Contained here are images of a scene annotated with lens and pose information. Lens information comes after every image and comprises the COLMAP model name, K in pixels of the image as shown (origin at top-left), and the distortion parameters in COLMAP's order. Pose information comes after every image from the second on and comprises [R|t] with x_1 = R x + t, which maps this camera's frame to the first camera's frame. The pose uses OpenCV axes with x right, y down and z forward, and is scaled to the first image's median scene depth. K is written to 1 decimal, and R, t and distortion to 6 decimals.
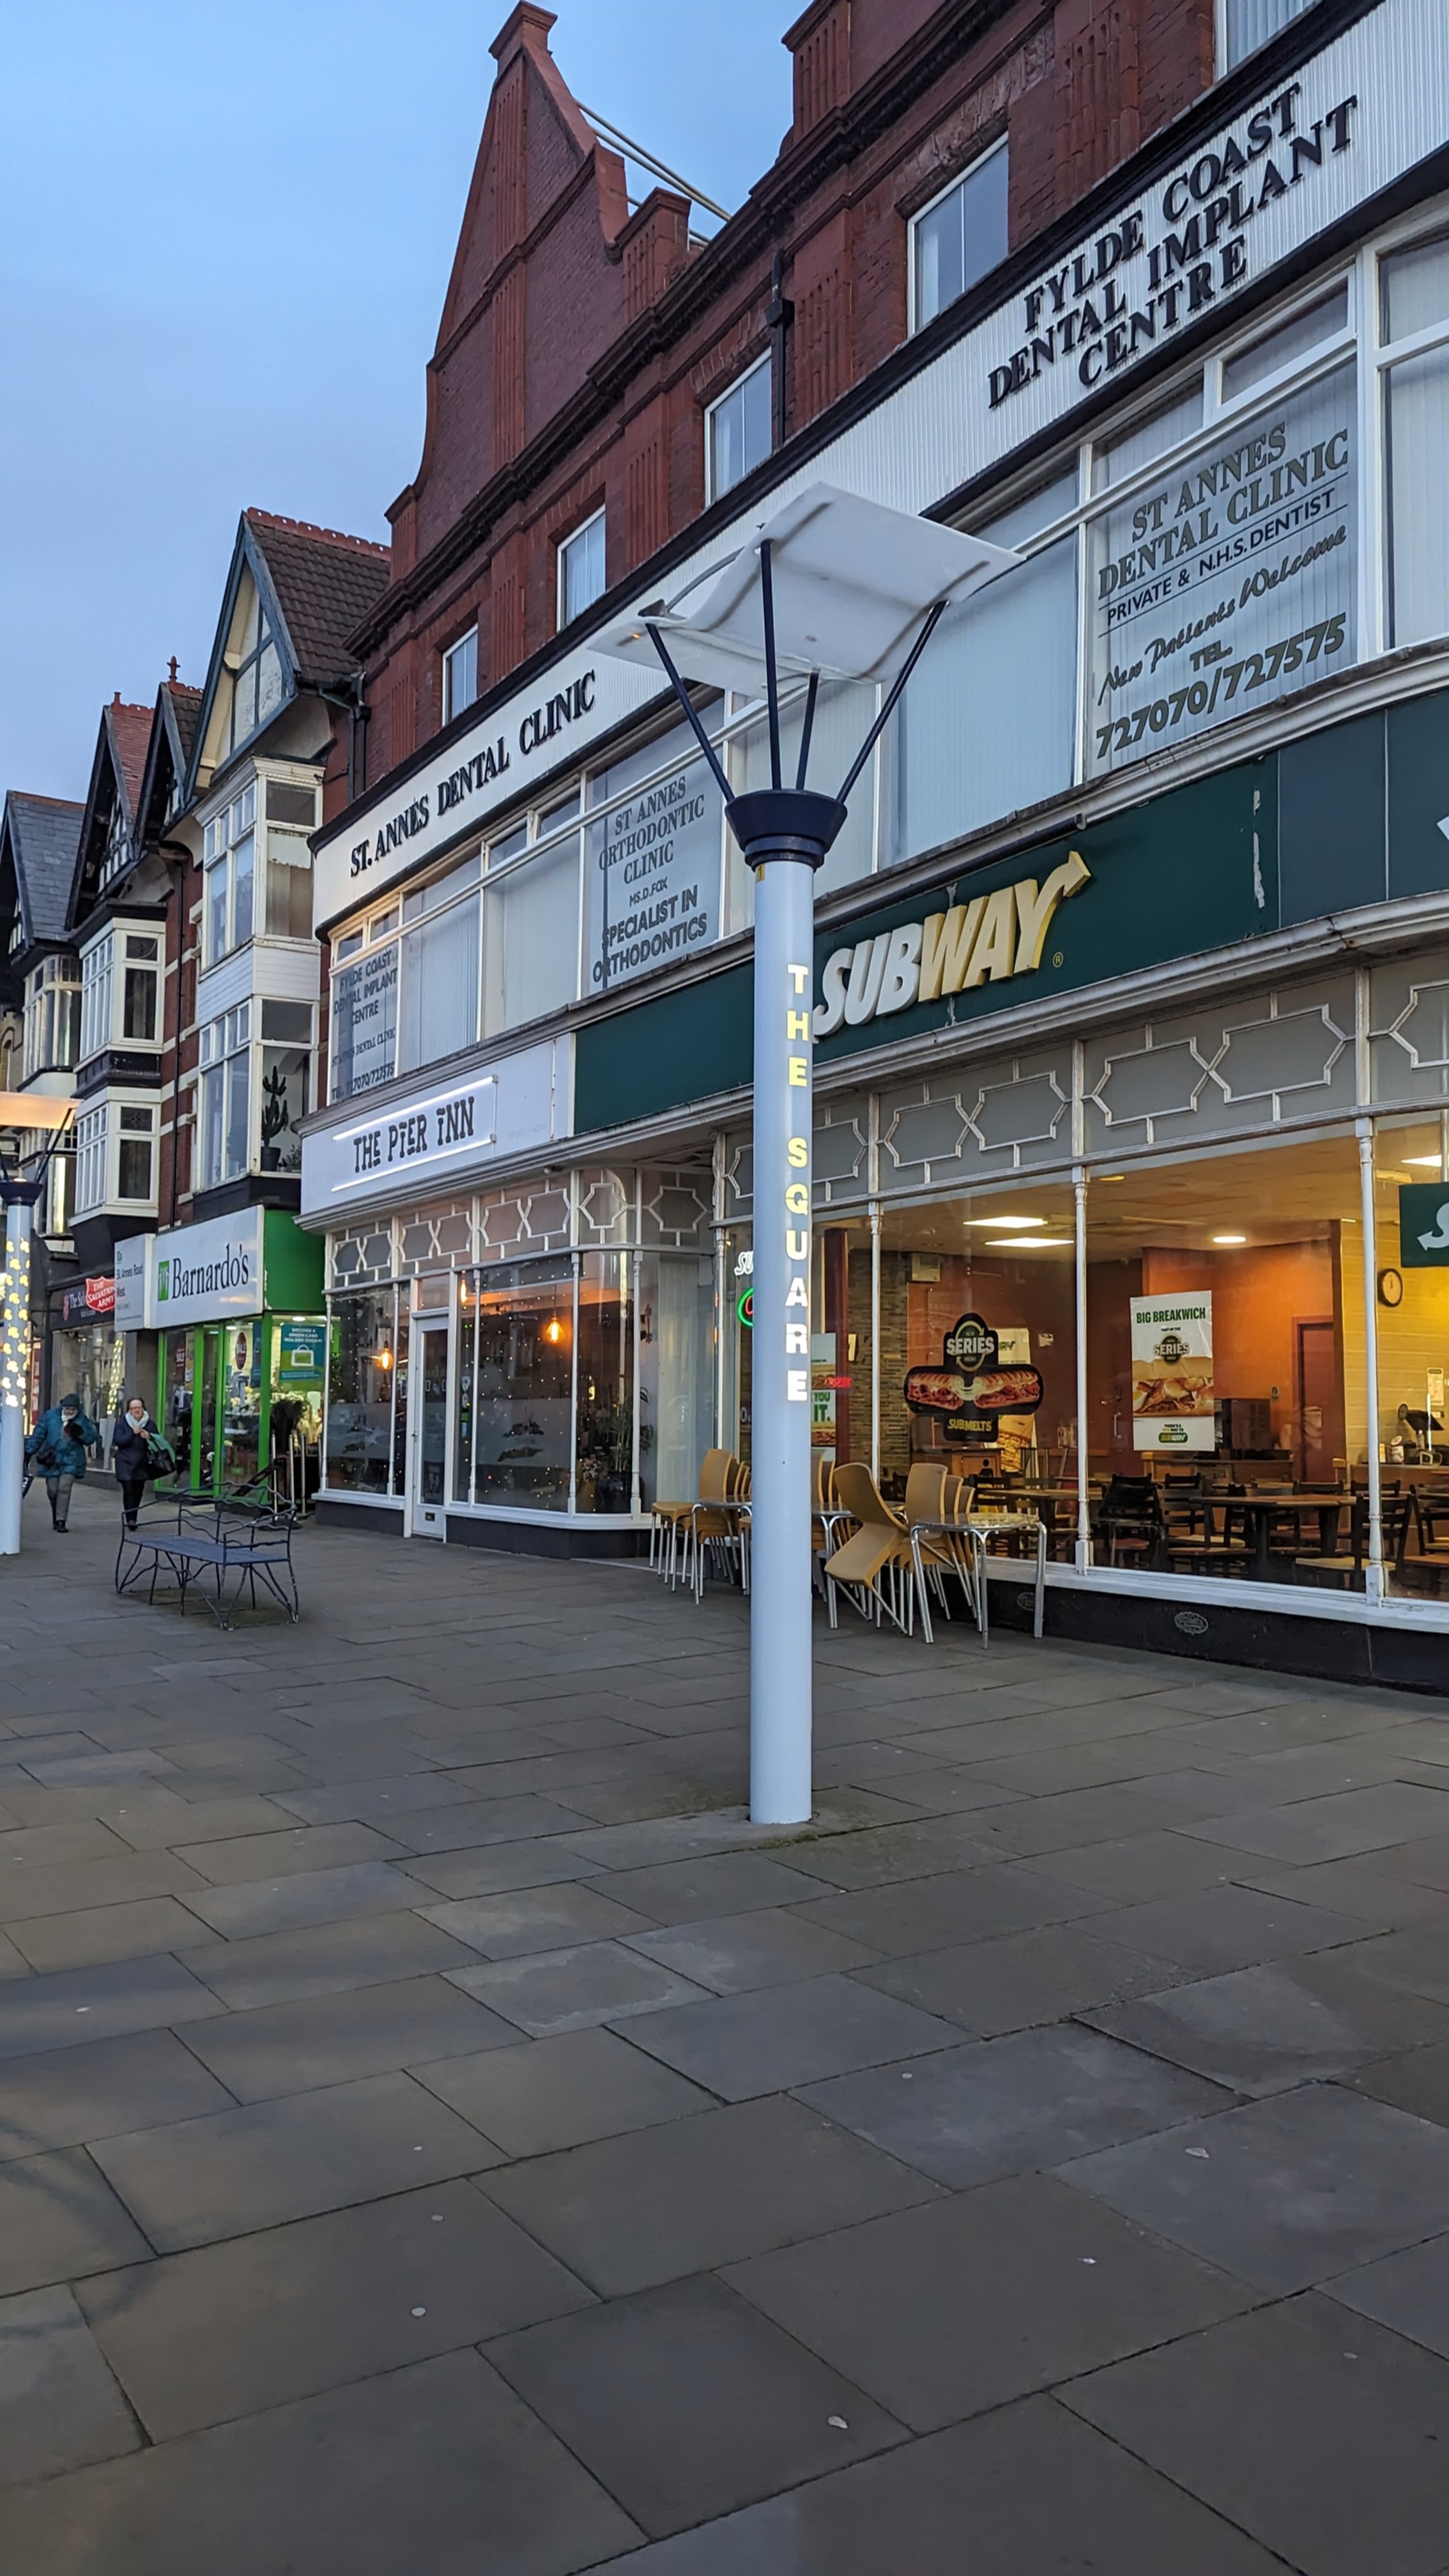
lens RADIAL K [[1847.2, 0, 724.0], [0, 1847.2, 1292.0], [0, 0, 1]] dist [0.004280, -0.001853]
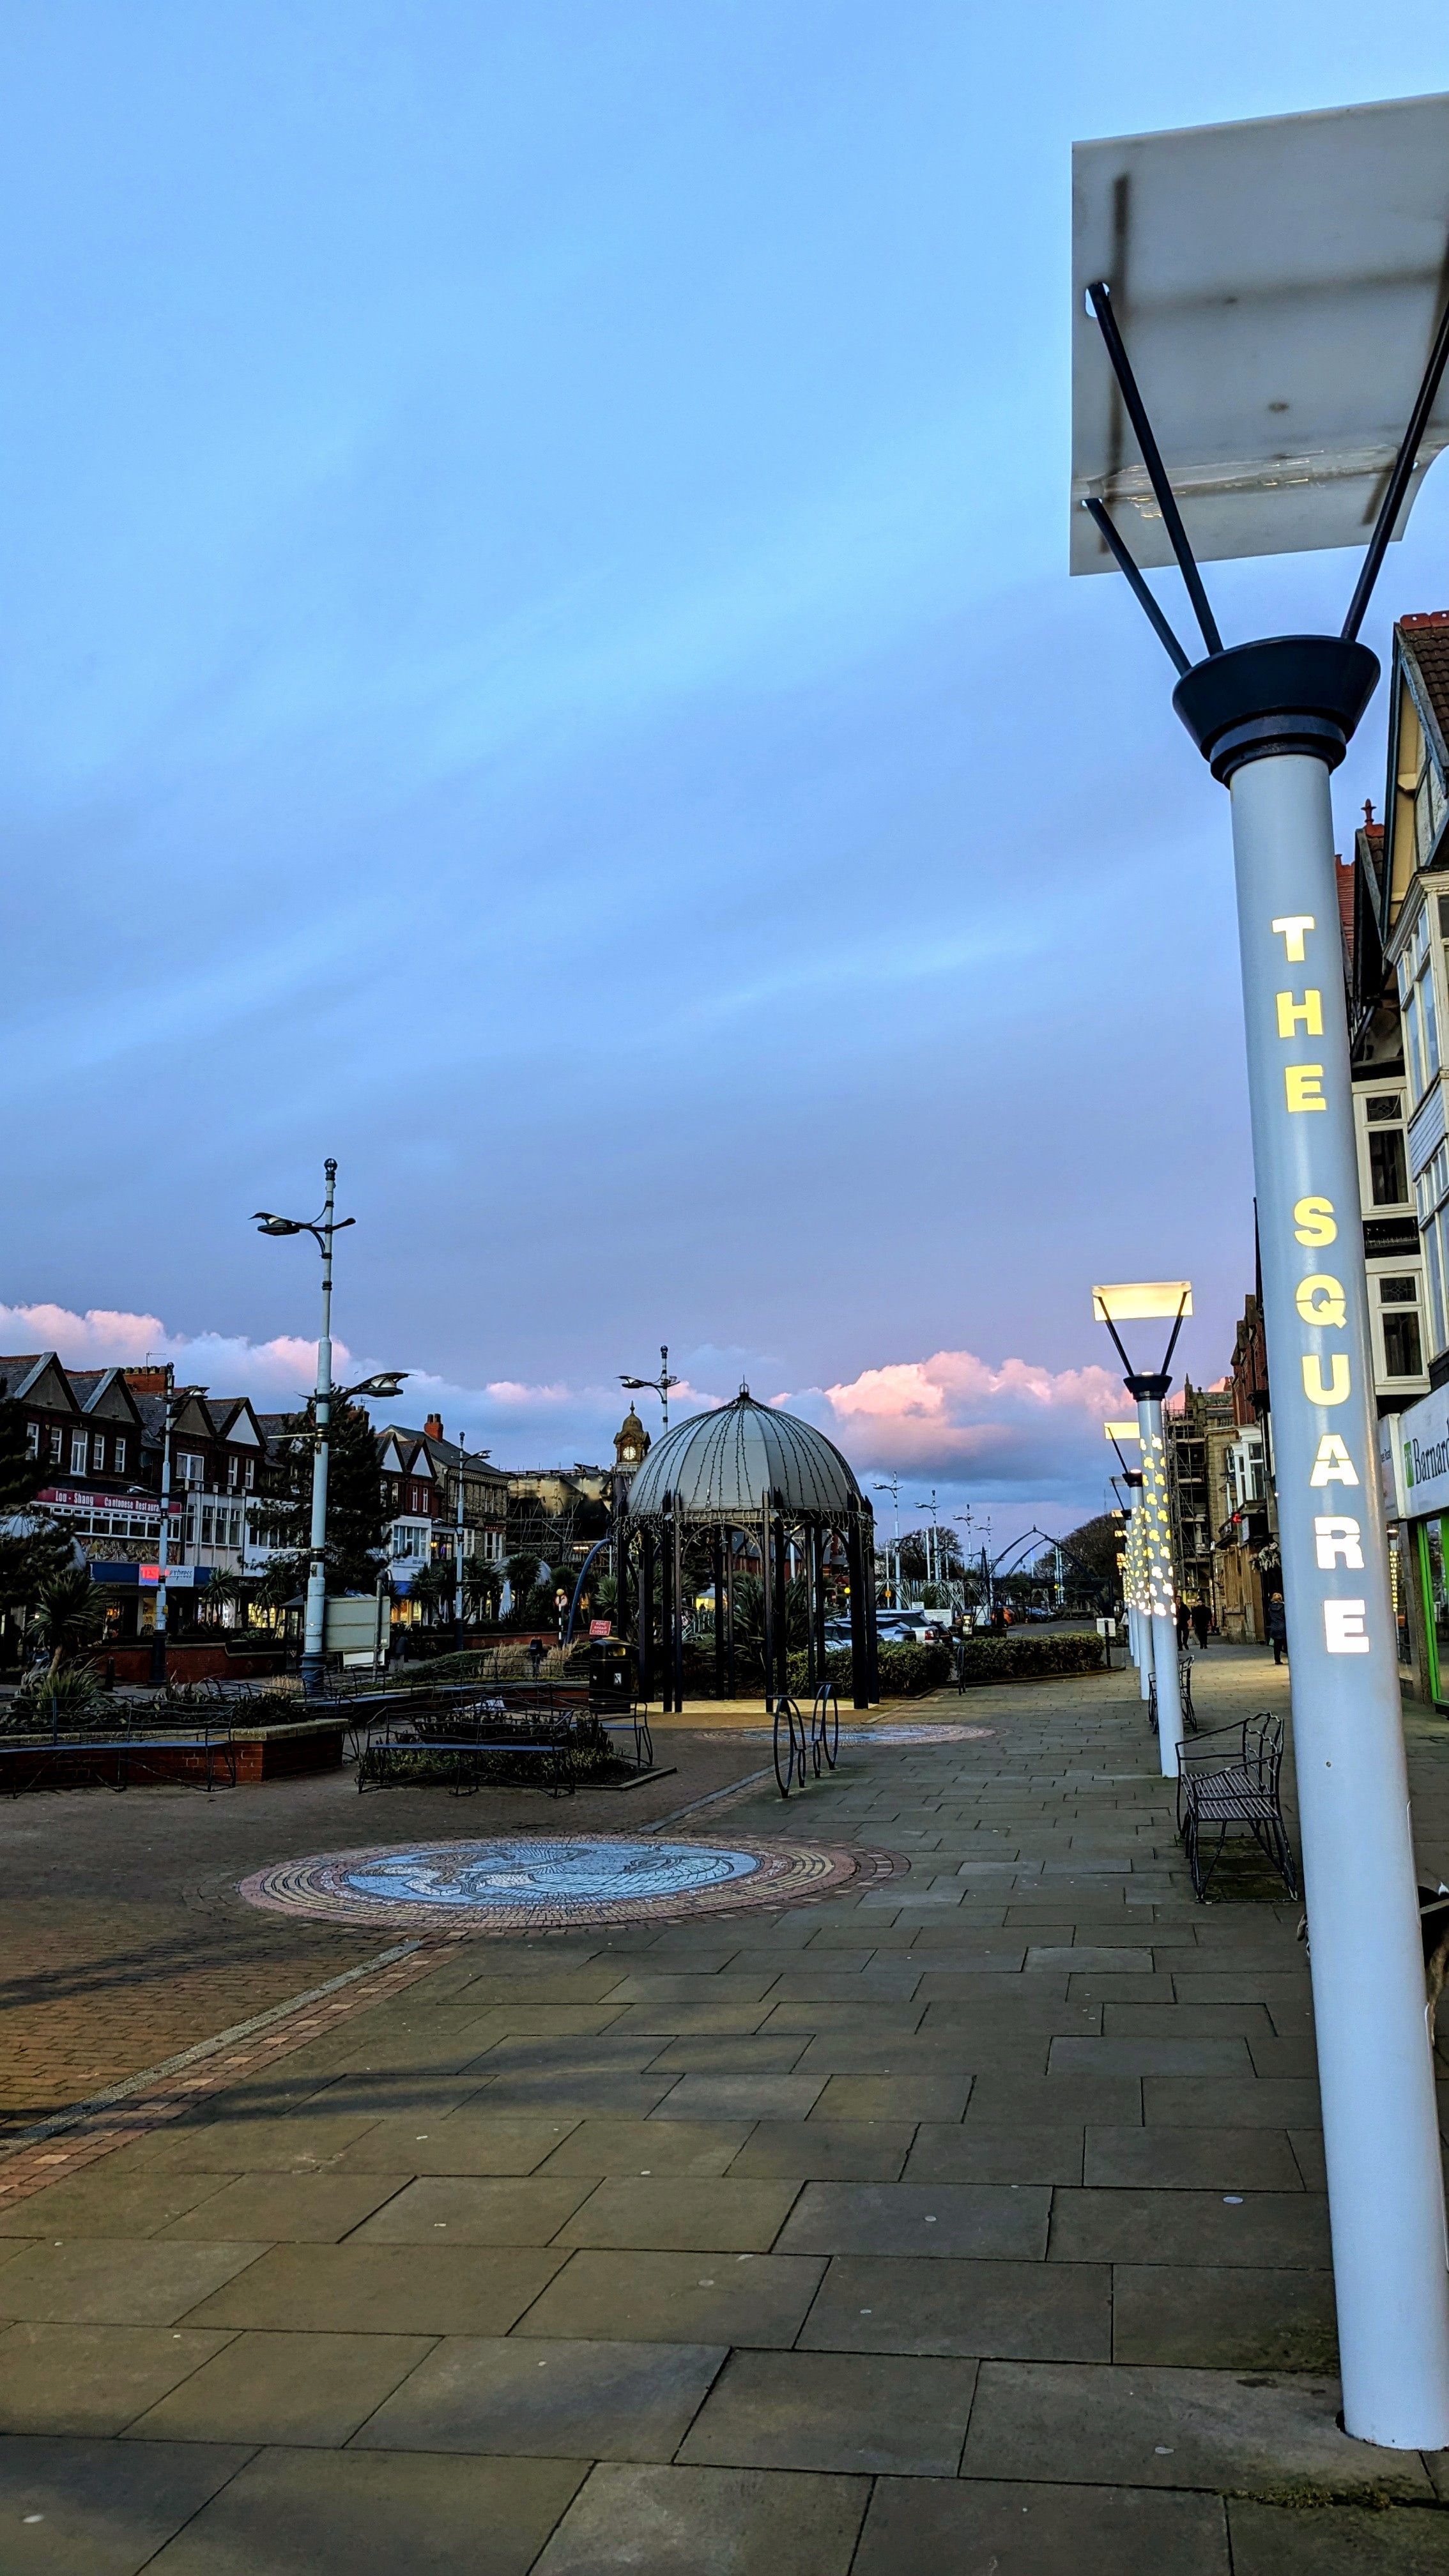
lens RADIAL K [[1847.2, 0, 717.5], [0, 1847.2, 1282.0], [0, 0, 1]] dist [0.004280, -0.001853]
pose [[0.721776, -0.135320, -0.678770, 0.298800], [0.063003, 0.989475, -0.130267, 0.007799], [0.689254, 0.051259, 0.722705, 0.443786]]
